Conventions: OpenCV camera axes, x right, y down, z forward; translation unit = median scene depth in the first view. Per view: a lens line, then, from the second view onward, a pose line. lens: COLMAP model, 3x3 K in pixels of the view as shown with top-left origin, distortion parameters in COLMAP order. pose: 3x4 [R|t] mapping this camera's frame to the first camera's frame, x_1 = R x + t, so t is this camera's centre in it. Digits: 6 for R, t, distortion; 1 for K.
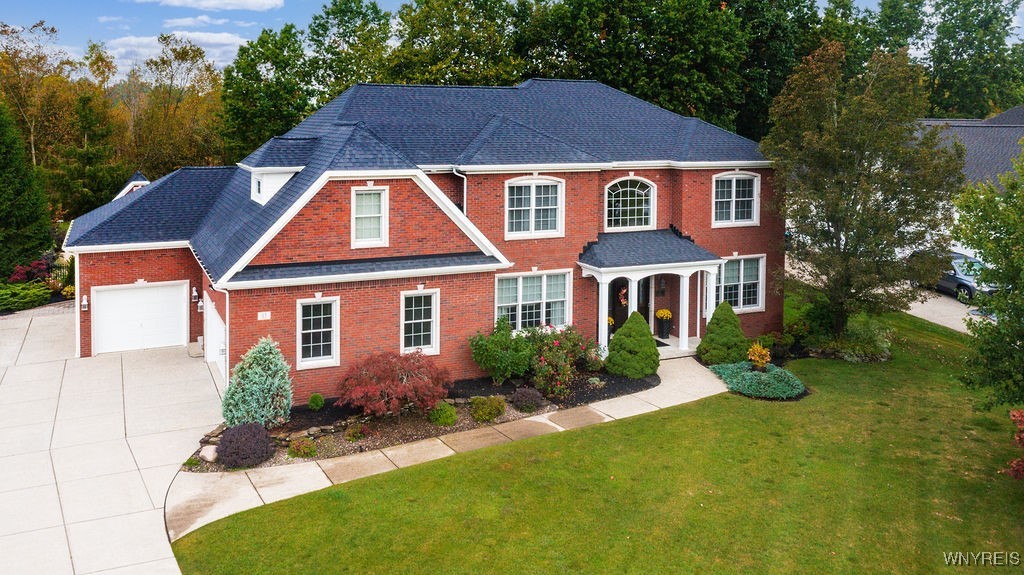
lens RADIAL K [[865.4, 0, 509.7], [0, 865.4, 171.2], [0, 0, 1]] dist [-0.004787, 0.007026]
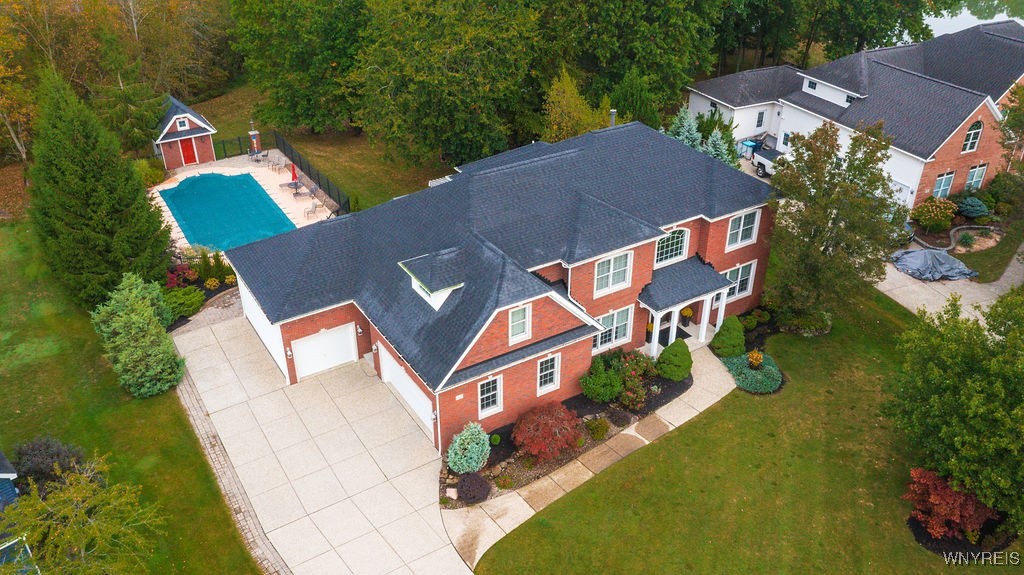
lens RADIAL K [[869.8, 0, 512.0], [0, 869.8, 287.5], [0, 0, 1]] dist [-0.006930, 0.002573]
pose [[0.989822, -0.075765, 0.120463, -0.330324], [0.005304, 0.865546, 0.500801, -0.699188], [-0.142210, -0.495065, 0.857139, -0.209716]]
